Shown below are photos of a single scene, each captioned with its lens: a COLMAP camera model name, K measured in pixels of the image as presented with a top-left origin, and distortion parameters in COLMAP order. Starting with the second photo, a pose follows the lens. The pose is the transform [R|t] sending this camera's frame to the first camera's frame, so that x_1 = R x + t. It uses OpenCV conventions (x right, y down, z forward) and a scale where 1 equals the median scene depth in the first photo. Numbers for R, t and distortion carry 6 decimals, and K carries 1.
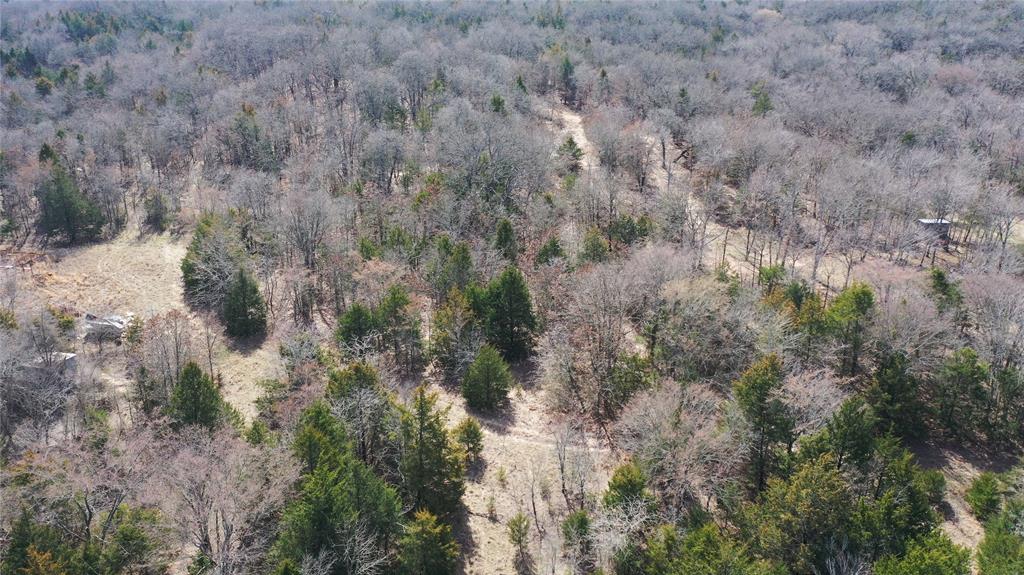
lens RADIAL K [[823.4, 0, 512.2], [0, 823.4, 287.8], [0, 0, 1]] dist [0.018063, 0.003612]
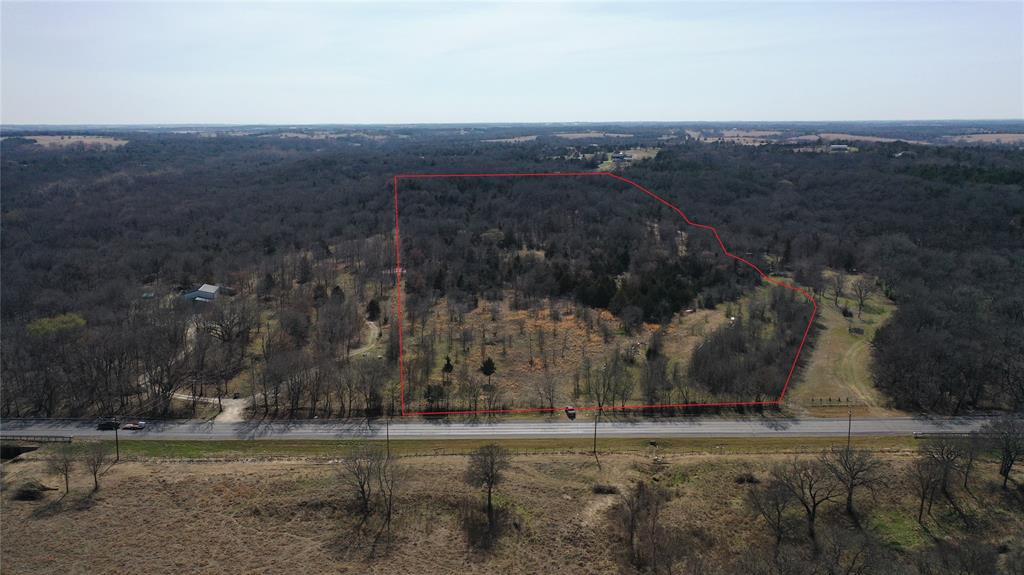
lens RADIAL K [[823.4, 0, 511.9], [0, 823.4, 287.1], [0, 0, 1]] dist [0.018063, 0.003612]
pose [[0.981818, 0.044277, -0.184587, 0.117602], [-0.073922, 0.984835, -0.156954, 0.489954], [0.174839, 0.167746, 0.970202, -1.819910]]
